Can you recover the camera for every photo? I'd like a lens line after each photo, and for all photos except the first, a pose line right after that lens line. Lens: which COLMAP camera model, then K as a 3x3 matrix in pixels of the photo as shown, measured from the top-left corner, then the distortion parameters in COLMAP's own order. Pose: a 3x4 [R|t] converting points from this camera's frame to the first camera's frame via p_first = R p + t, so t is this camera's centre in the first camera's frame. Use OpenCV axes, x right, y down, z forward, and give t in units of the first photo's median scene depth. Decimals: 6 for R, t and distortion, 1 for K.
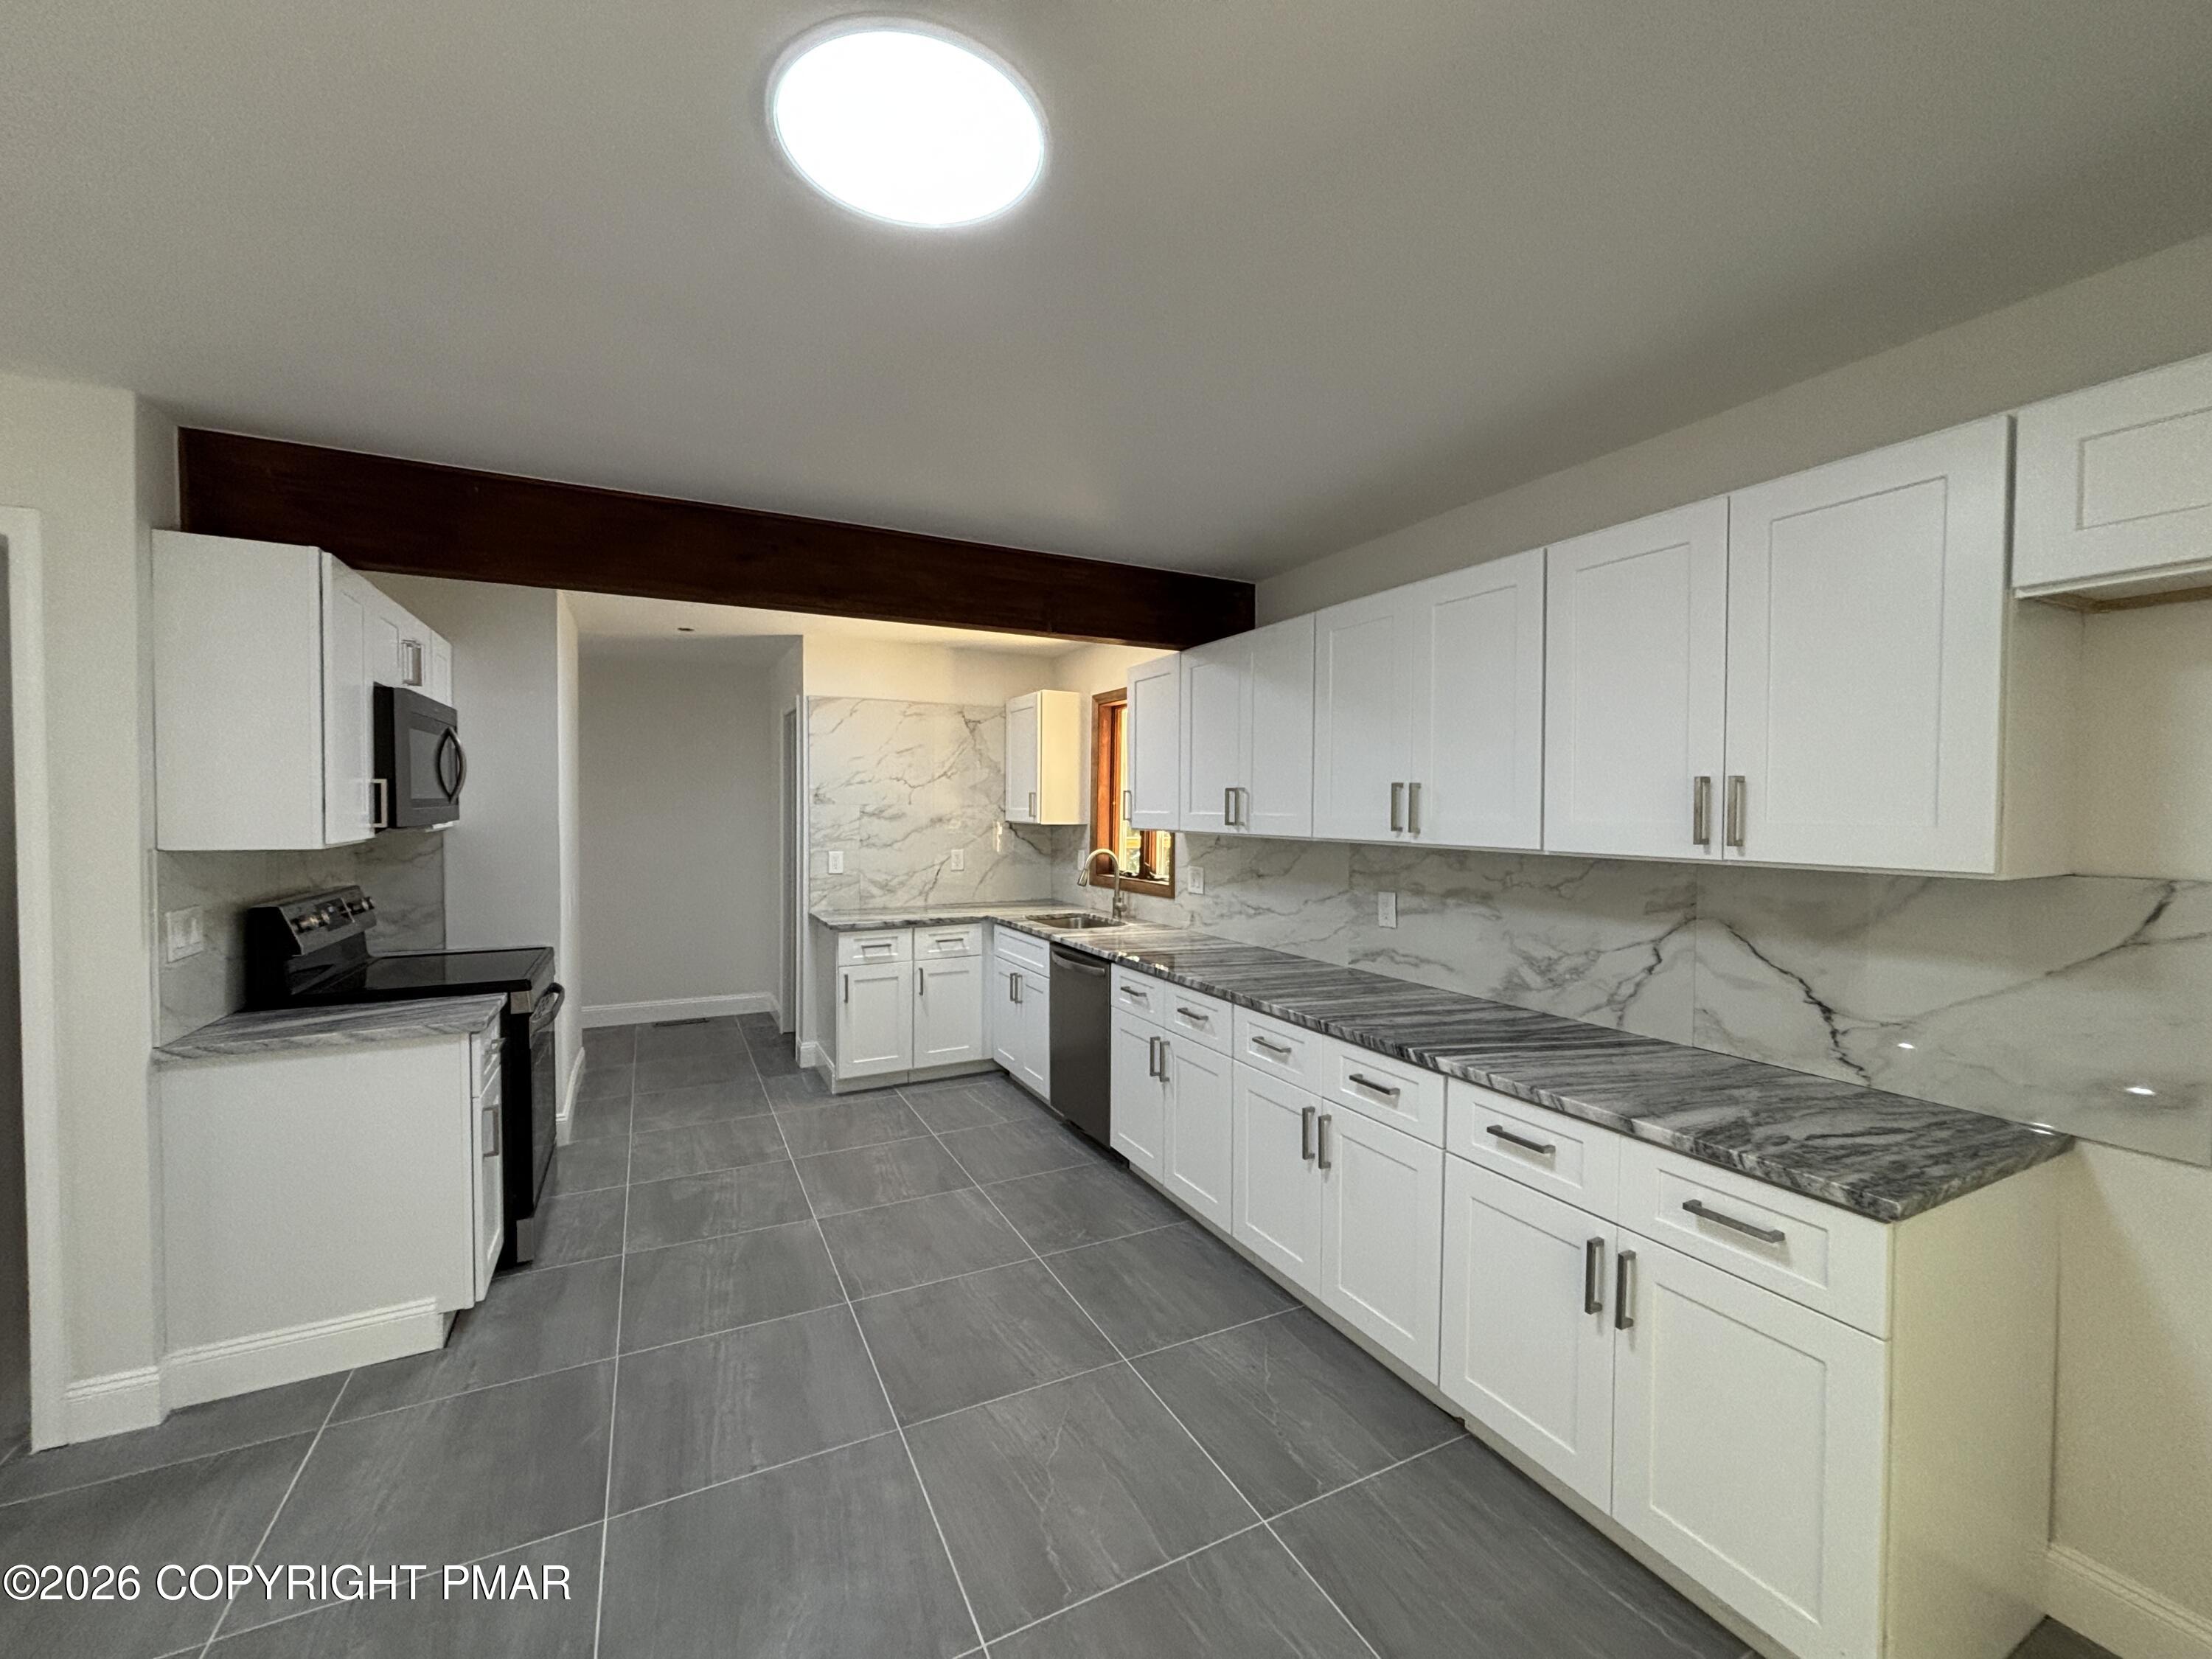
lens RADIAL K [[886.0, 0, 1112.6], [0, 886.0, 824.3], [0, 0, 1]] dist [0.005142, -0.001567]
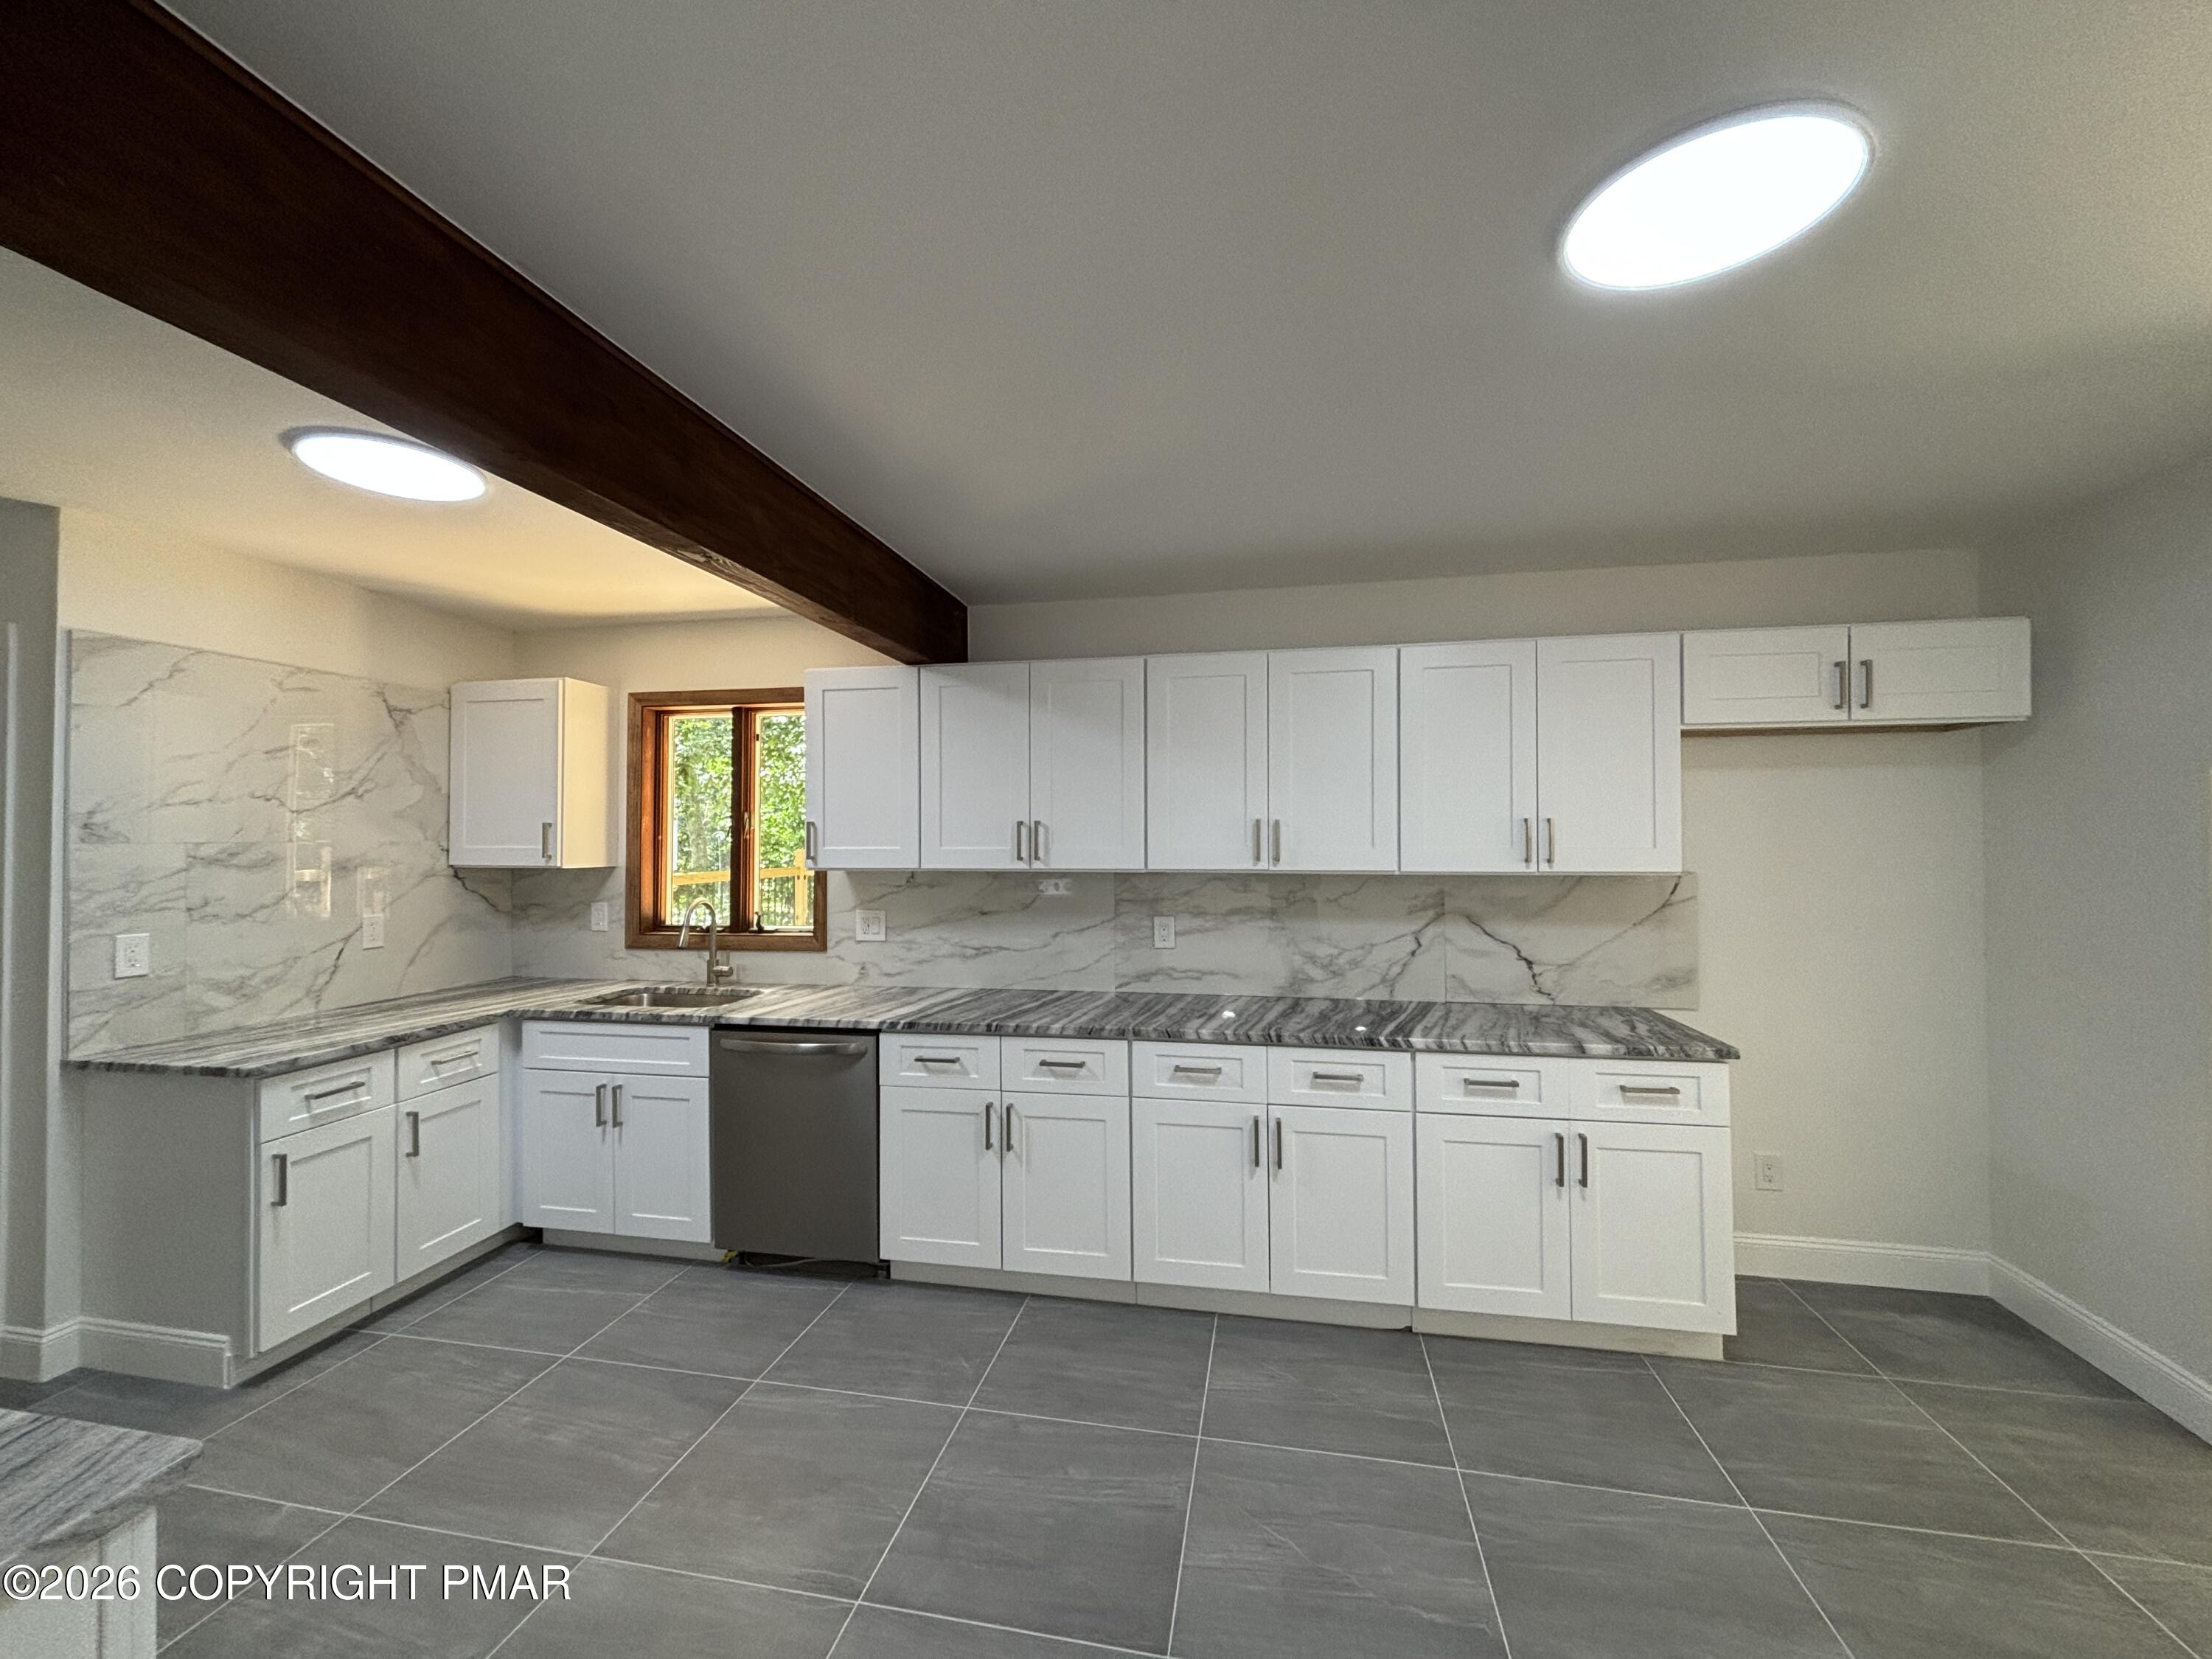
lens RADIAL K [[886.0, 0, 1104.3], [0, 886.0, 828.1], [0, 0, 1]] dist [0.005142, -0.001567]
pose [[0.622520, 0.001544, 0.782603, -0.582911], [0.022435, 0.999552, -0.019818, -0.013372], [-0.782283, 0.029895, 0.622206, 0.361655]]
